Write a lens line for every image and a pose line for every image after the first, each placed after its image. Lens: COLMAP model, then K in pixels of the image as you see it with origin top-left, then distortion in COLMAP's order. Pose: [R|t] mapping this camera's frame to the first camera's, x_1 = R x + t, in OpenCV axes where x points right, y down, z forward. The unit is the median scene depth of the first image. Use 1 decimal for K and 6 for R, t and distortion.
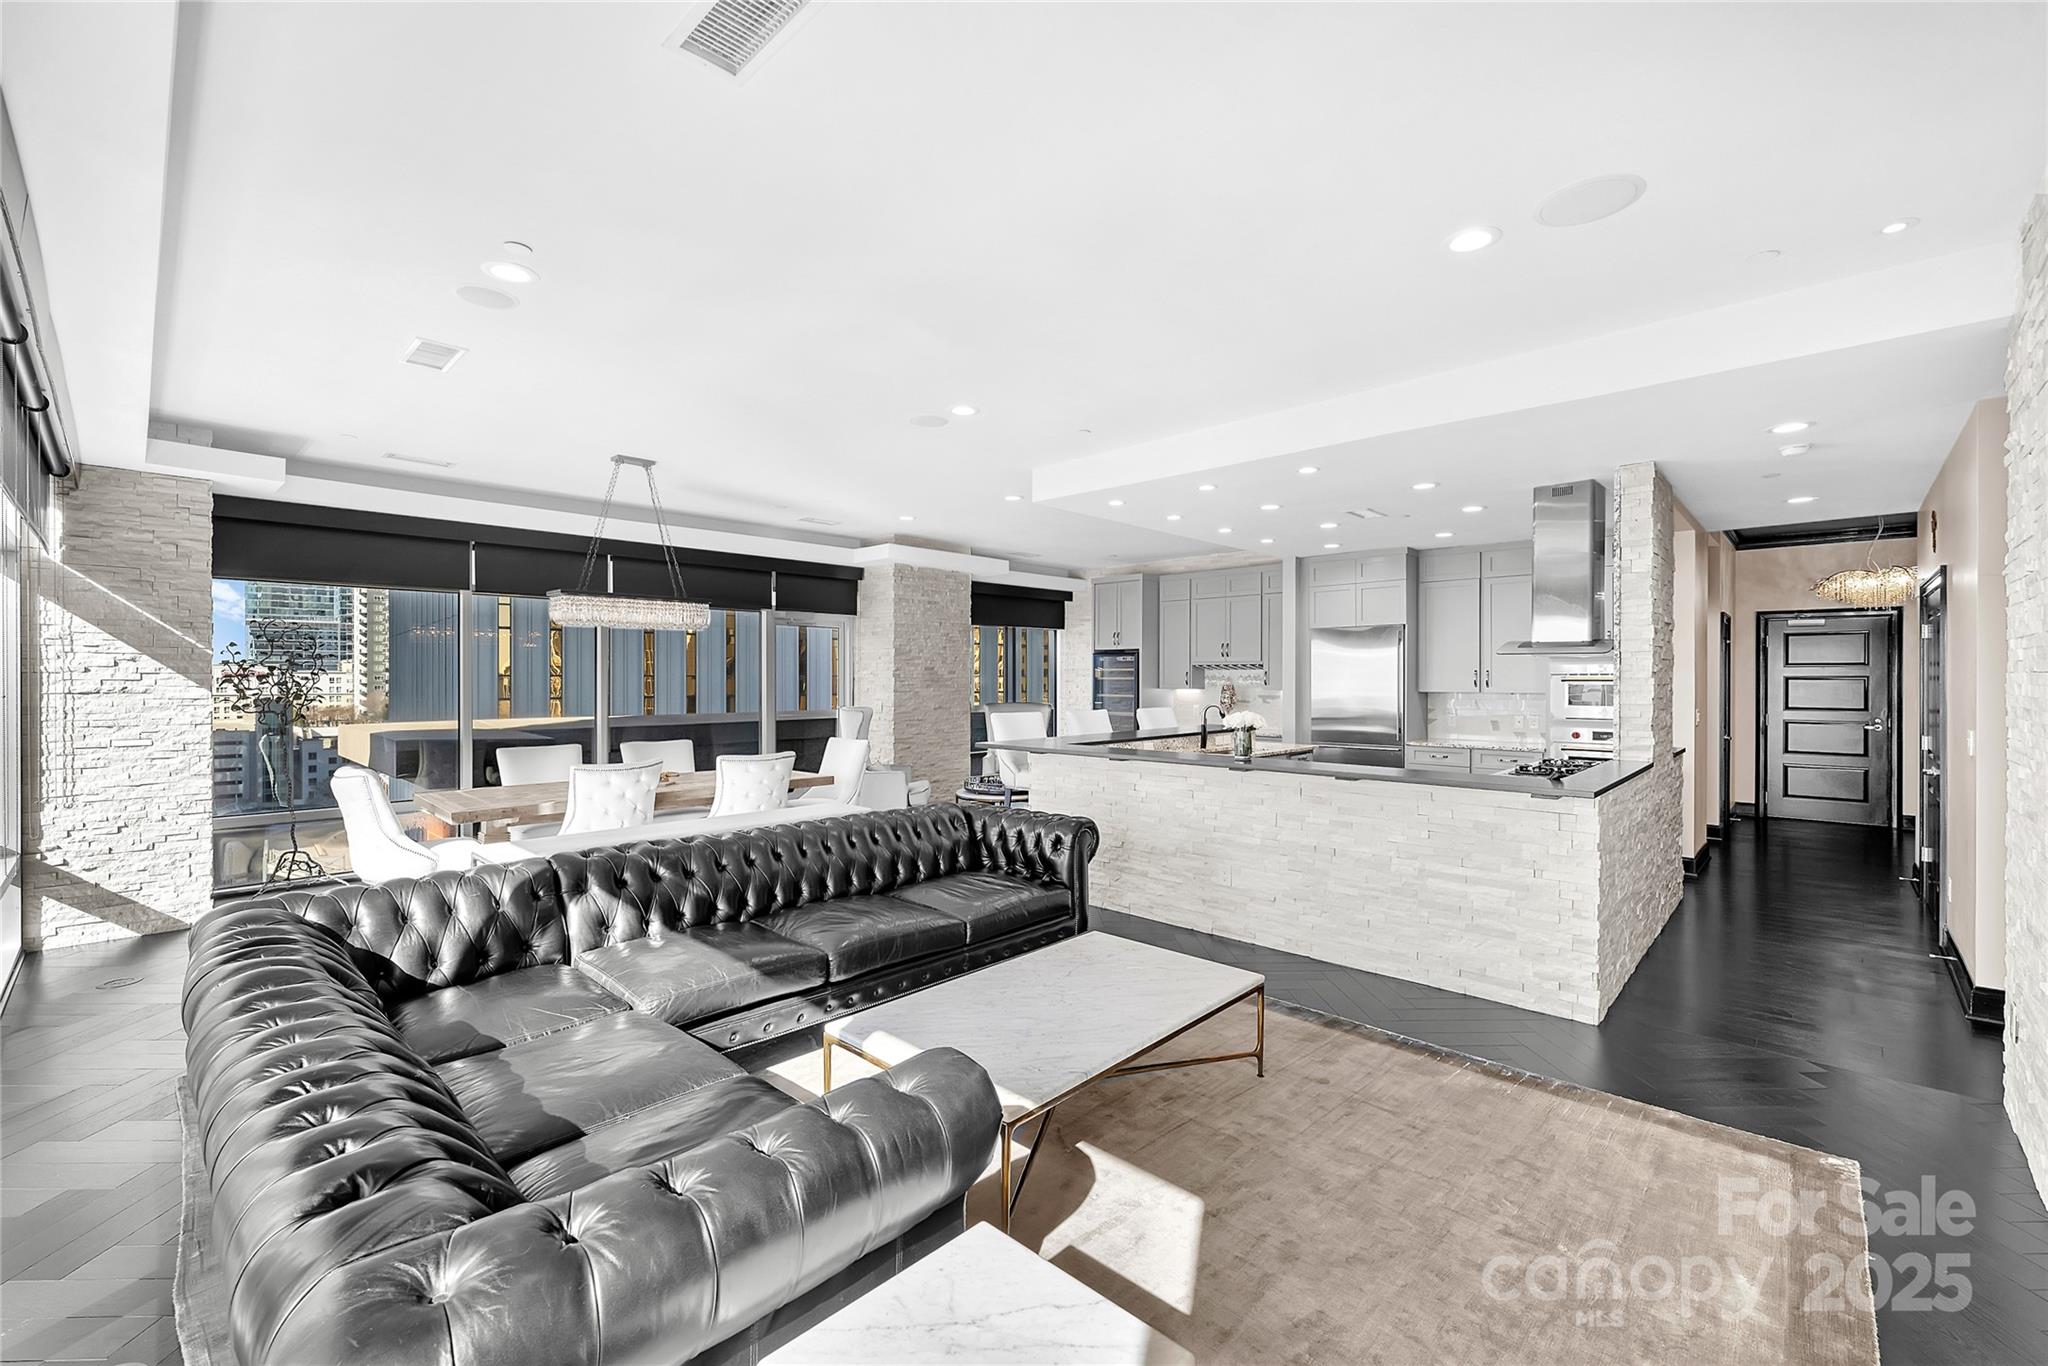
lens RADIAL K [[857.1, 0, 1037.3], [0, 857.1, 683.9], [0, 0, 1]] dist [0.002244, 0.000061]
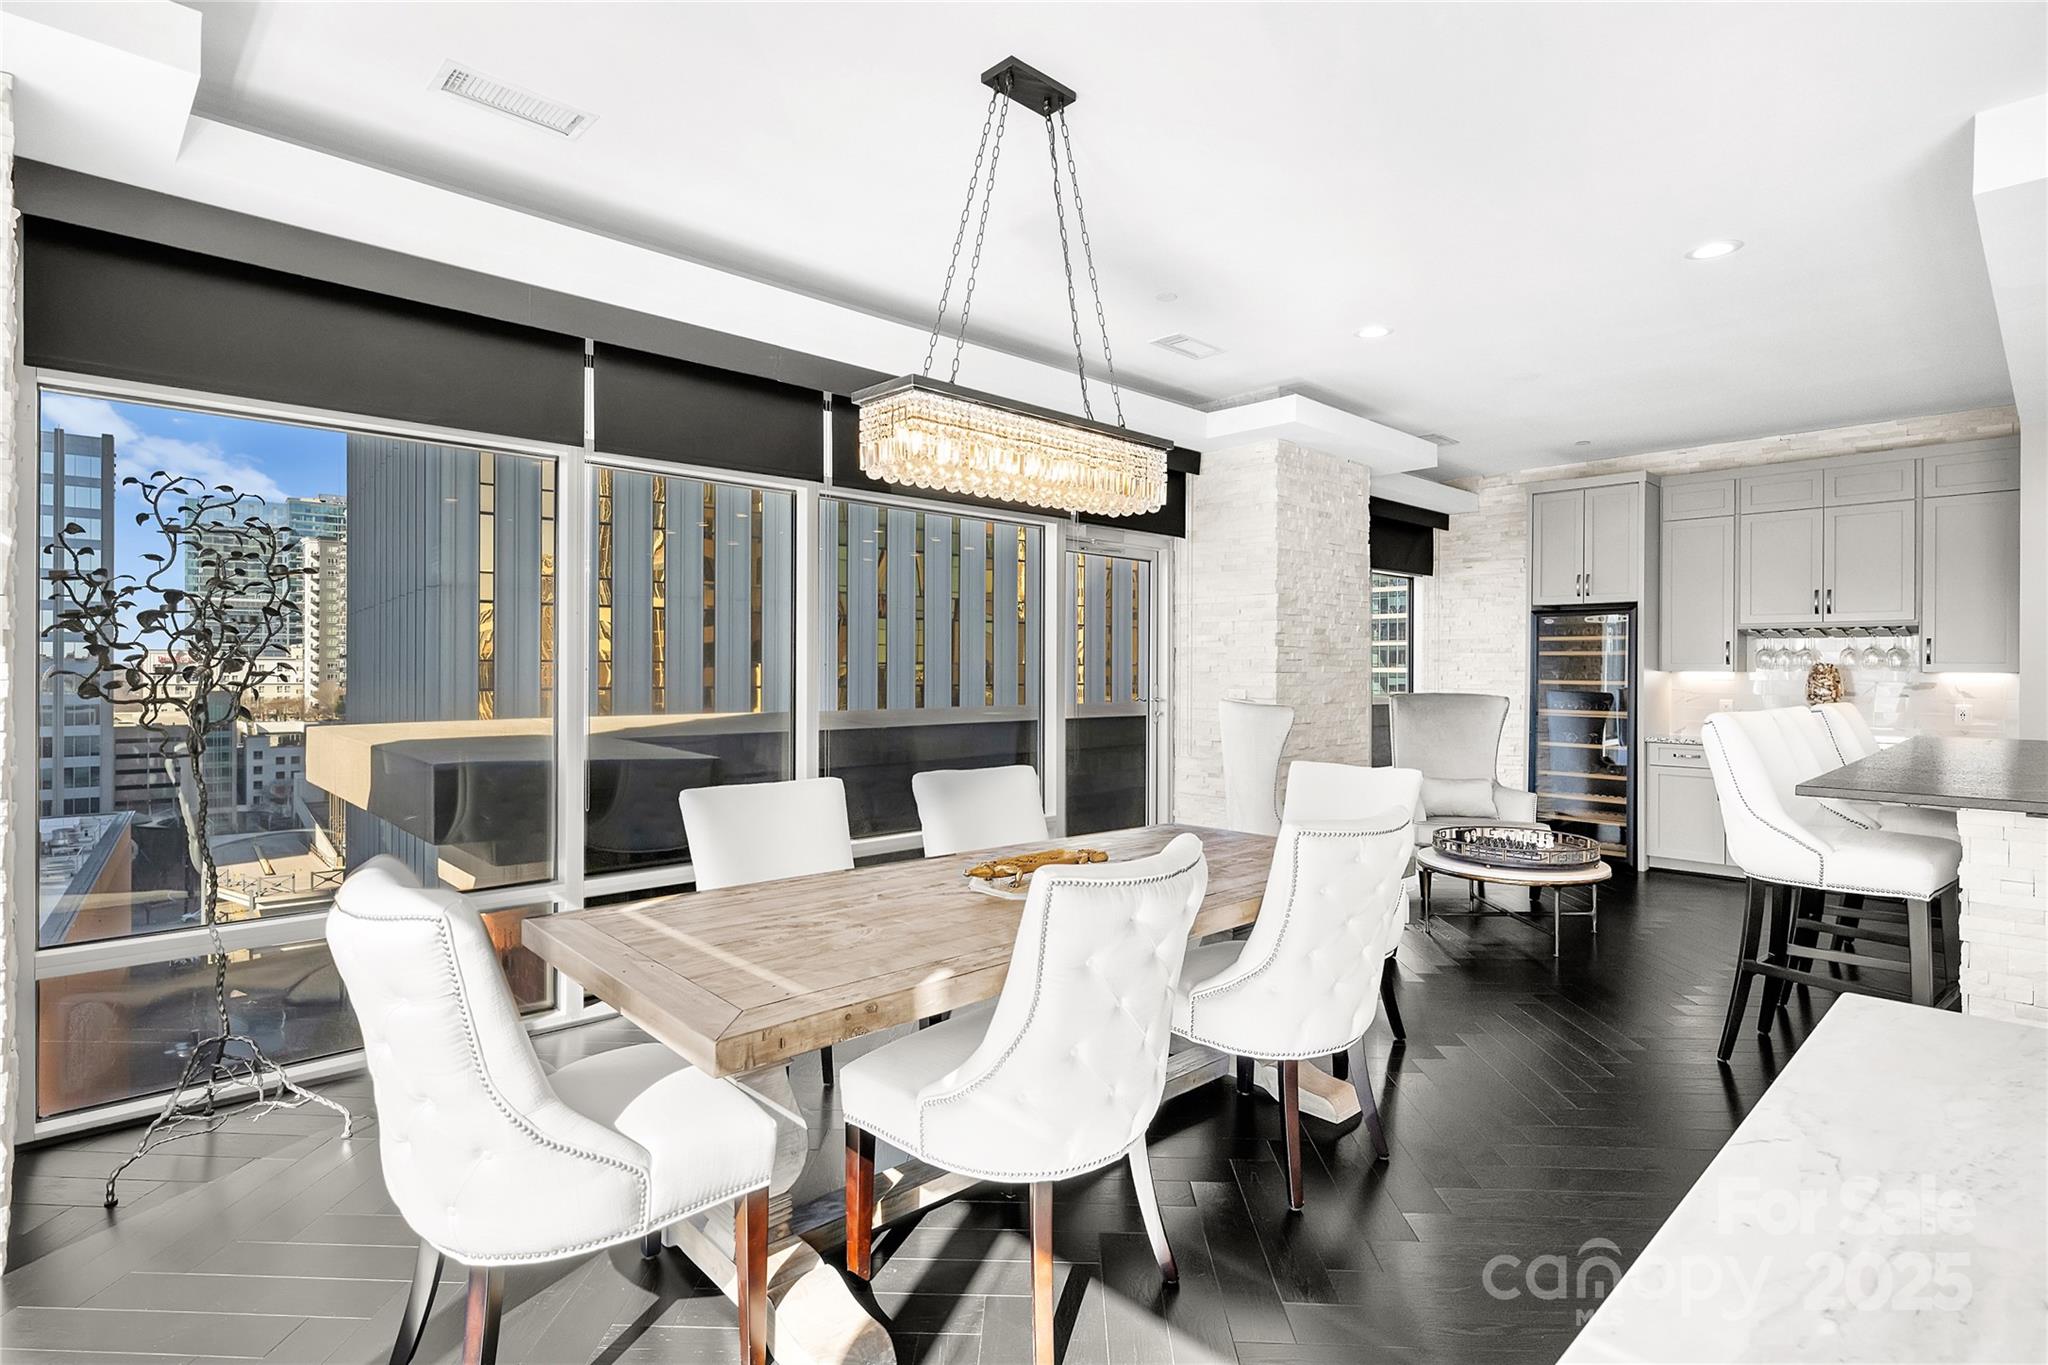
lens RADIAL K [[1008.7, 0, 1025.9], [0, 1008.7, 670.0], [0, 0, 1]] dist [0.003041, -0.000050]
pose [[0.998668, 0.003587, -0.051477, -0.254710], [-0.003875, 0.999977, -0.005498, 0.010478], [0.051457, 0.005690, 0.998659, 0.299039]]
